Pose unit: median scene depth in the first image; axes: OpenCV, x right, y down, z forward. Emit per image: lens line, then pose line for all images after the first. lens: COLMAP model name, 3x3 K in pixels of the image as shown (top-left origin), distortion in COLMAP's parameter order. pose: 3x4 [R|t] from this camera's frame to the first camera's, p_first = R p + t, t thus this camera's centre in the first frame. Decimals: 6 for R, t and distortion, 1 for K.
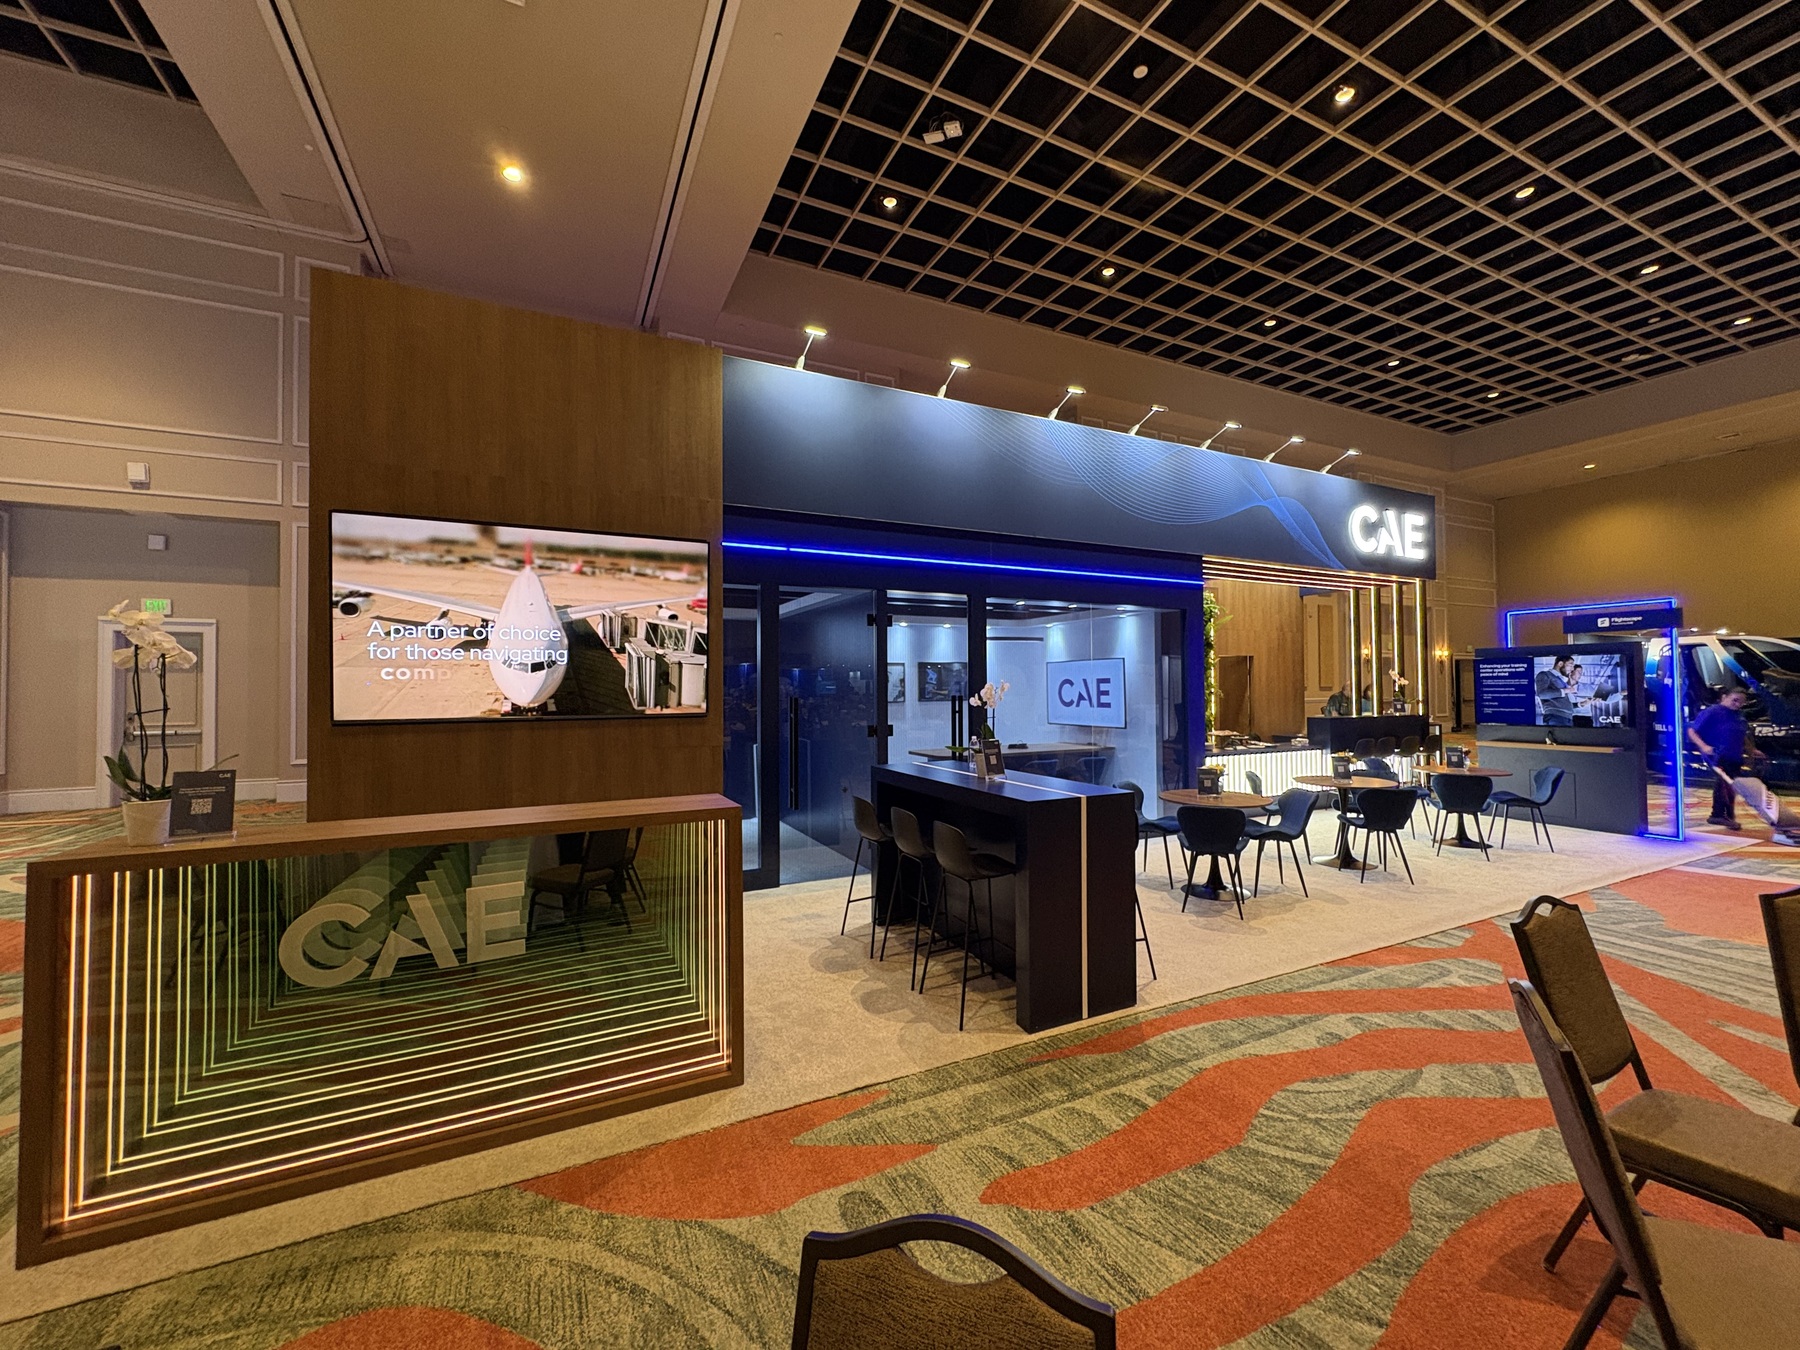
lens RADIAL K [[717.8, 0, 902.7], [0, 717.8, 674.4], [0, 0, 1]] dist [0.001643, -0.000181]
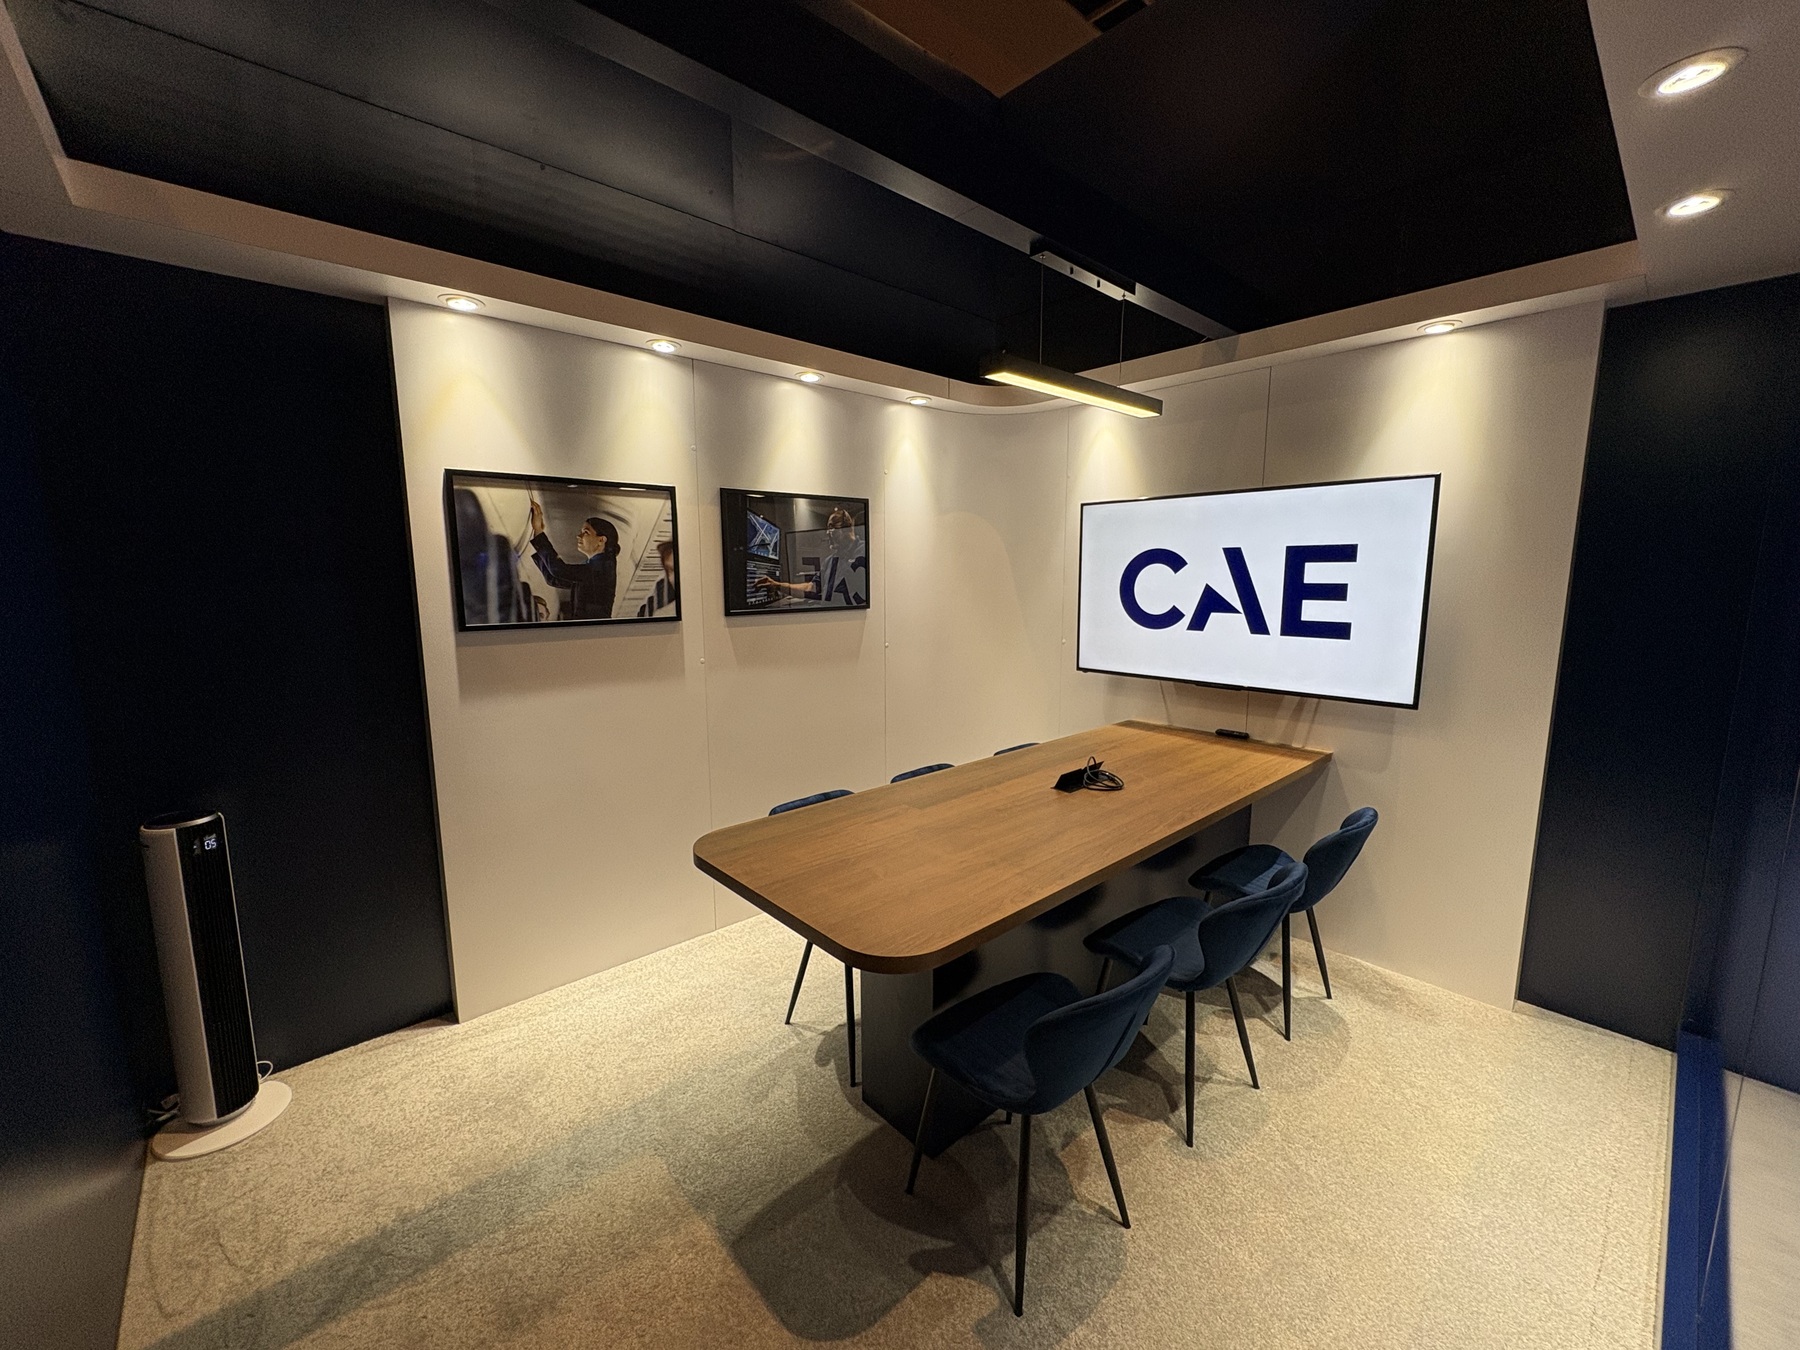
lens RADIAL K [[717.8, 0, 902.7], [0, 717.8, 674.4], [0, 0, 1]] dist [0.001643, -0.000181]
pose [[0.962762, -0.033738, 0.268238, 0.022210], [-0.009808, 0.987171, 0.159366, 0.022777], [-0.270174, -0.156062, 0.950079, 1.293947]]
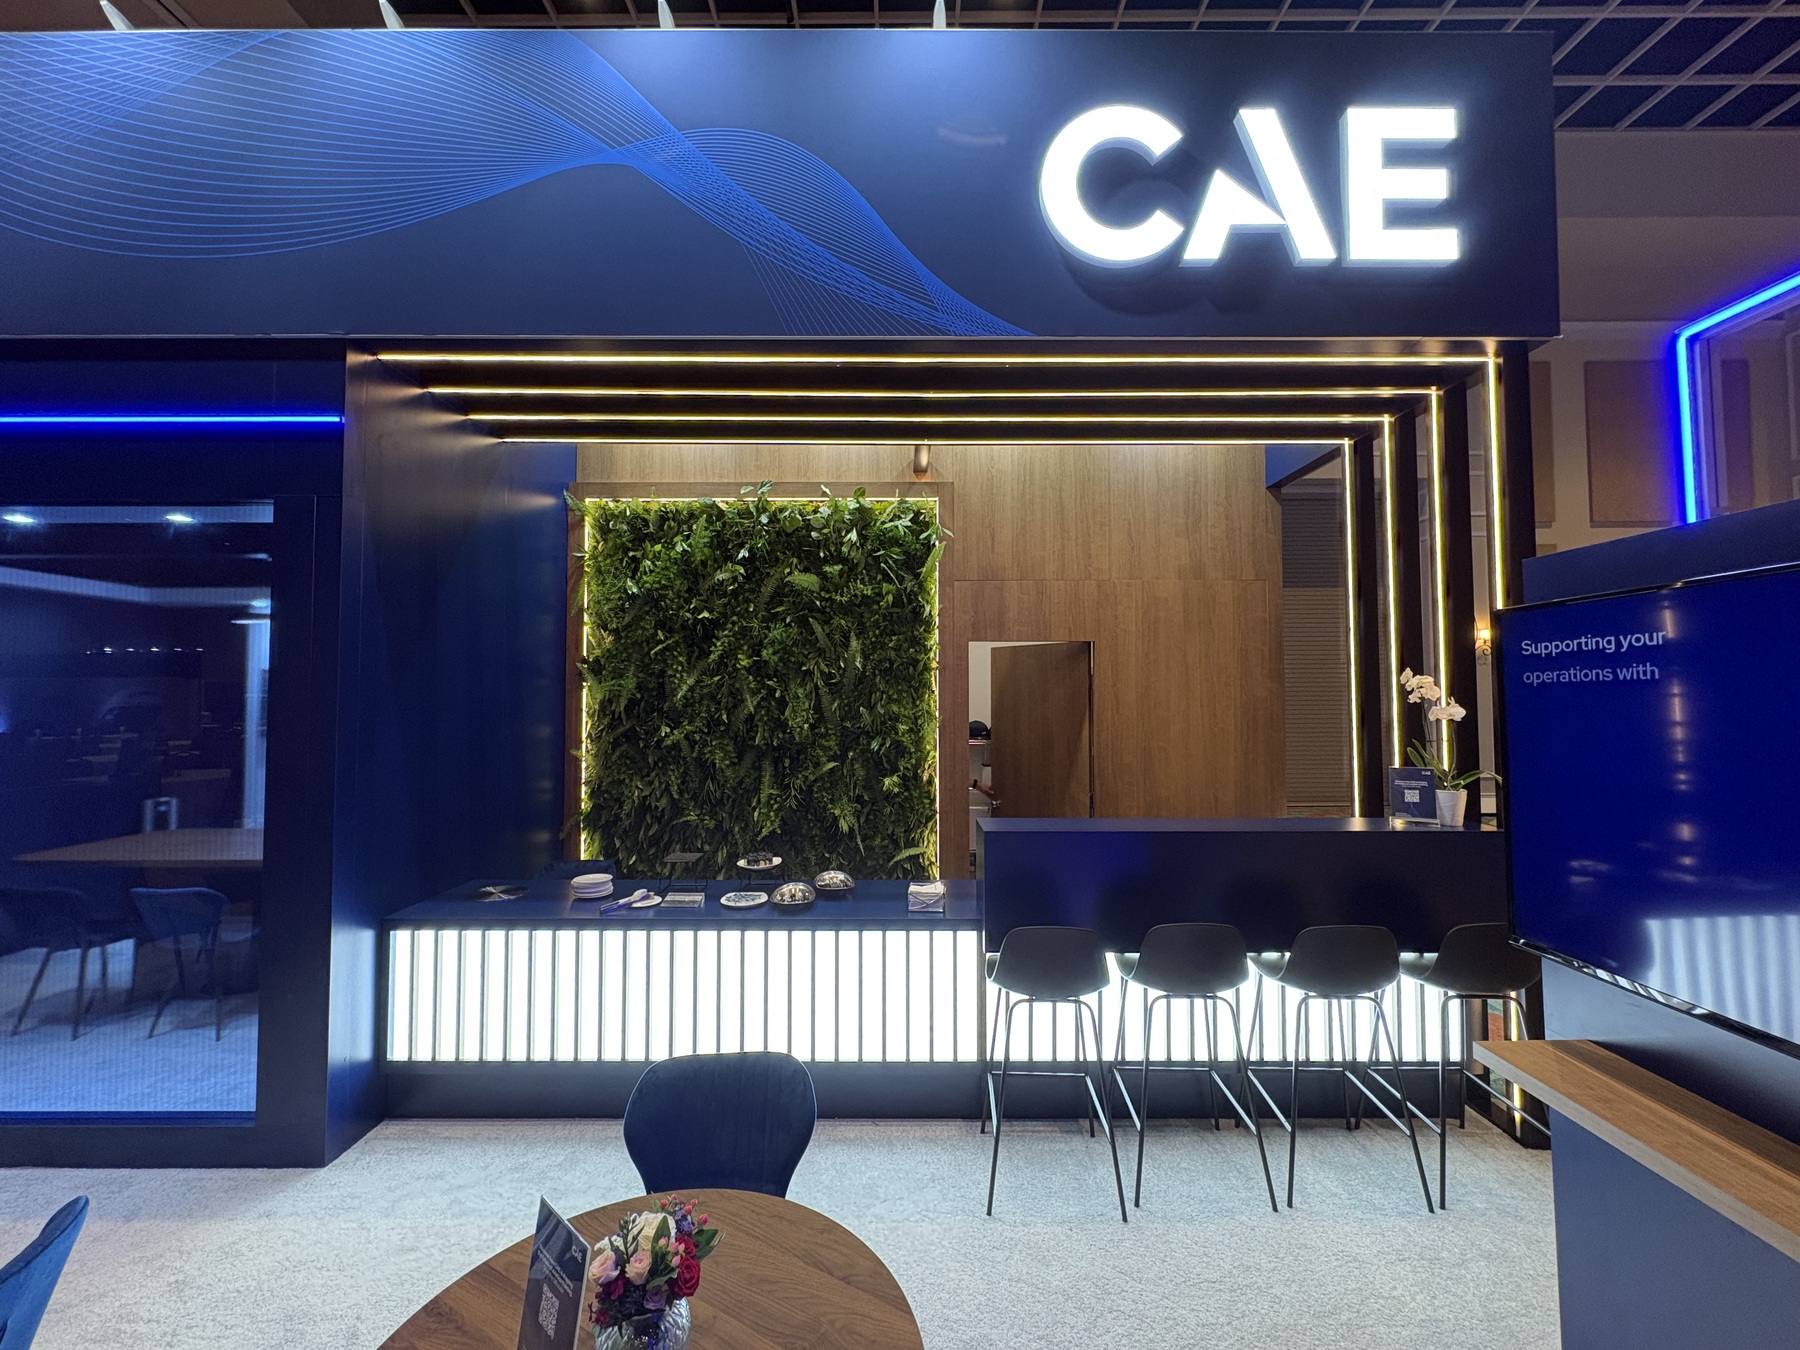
lens RADIAL K [[703.0, 0, 900.8], [0, 703.0, 681.8], [0, 0, 1]] dist [0.000955, 0.000102]
pose [[0.886843, -0.010114, -0.461960, 1.306832], [0.006408, 0.999933, -0.009591, 0.000023], [0.462026, 0.005546, 0.886849, 1.330725]]
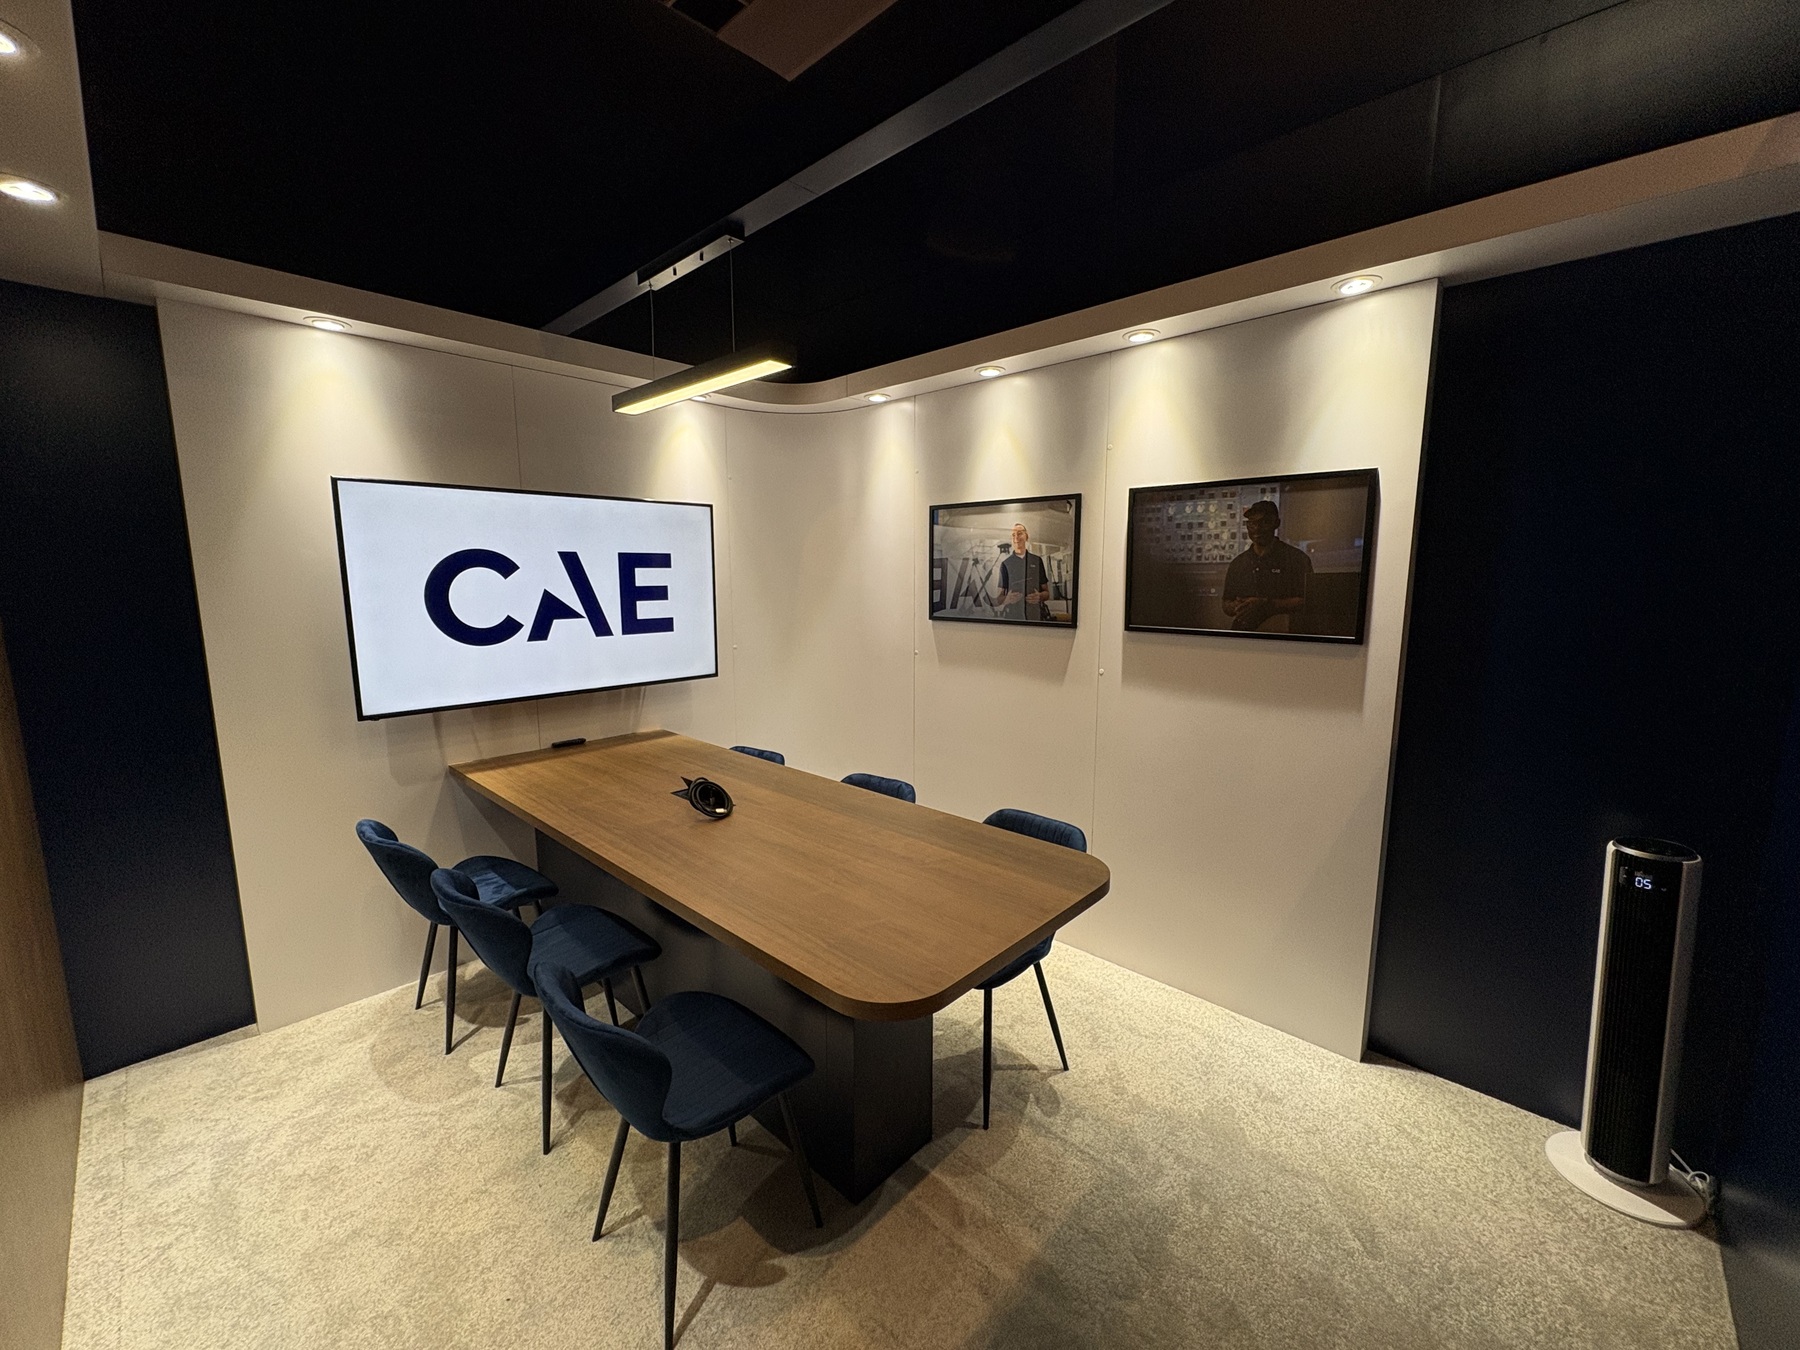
lens RADIAL K [[717.8, 0, 902.7], [0, 717.8, 674.4], [0, 0, 1]] dist [0.001643, -0.000181]
pose [[-0.351600, -0.126001, 0.927632, -0.207046], [-0.013790, 0.991490, 0.129448, 0.030844], [-0.936049, 0.032722, -0.350345, 1.766176]]
